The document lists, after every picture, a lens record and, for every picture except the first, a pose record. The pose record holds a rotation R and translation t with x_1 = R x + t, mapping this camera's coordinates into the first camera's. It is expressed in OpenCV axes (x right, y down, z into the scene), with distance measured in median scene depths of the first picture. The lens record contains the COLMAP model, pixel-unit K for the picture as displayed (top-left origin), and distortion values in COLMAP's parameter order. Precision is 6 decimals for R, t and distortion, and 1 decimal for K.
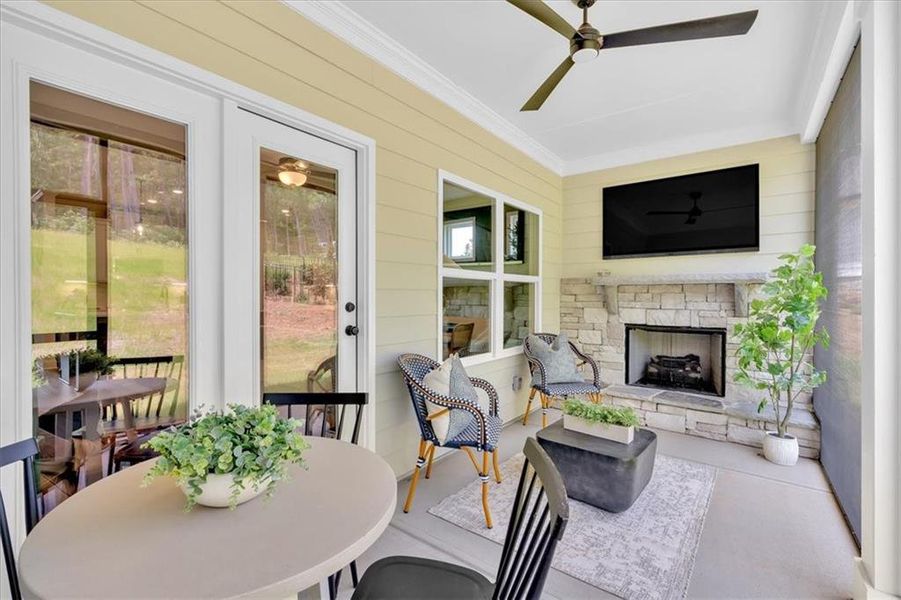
lens RADIAL K [[406.7, 0, 449.3], [0, 406.7, 290.3], [0, 0, 1]] dist [-0.001610, 0.000259]
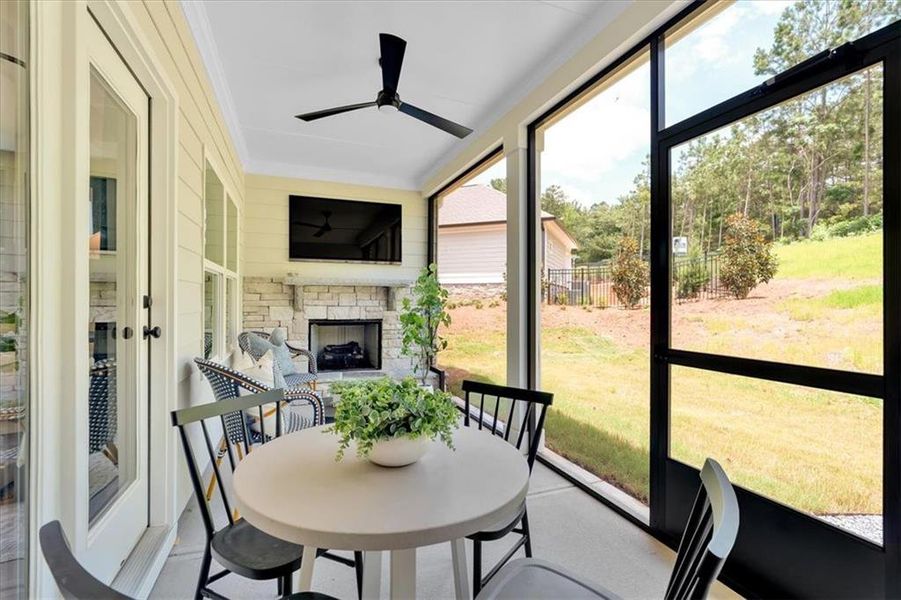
lens RADIAL K [[406.7, 0, 449.3], [0, 406.7, 290.3], [0, 0, 1]] dist [-0.001610, 0.000259]
pose [[0.534667, 0.021687, 0.844785, -0.332719], [-0.015297, 0.999755, -0.015983, 0.013652], [-0.844925, -0.004377, 0.534867, 0.066260]]
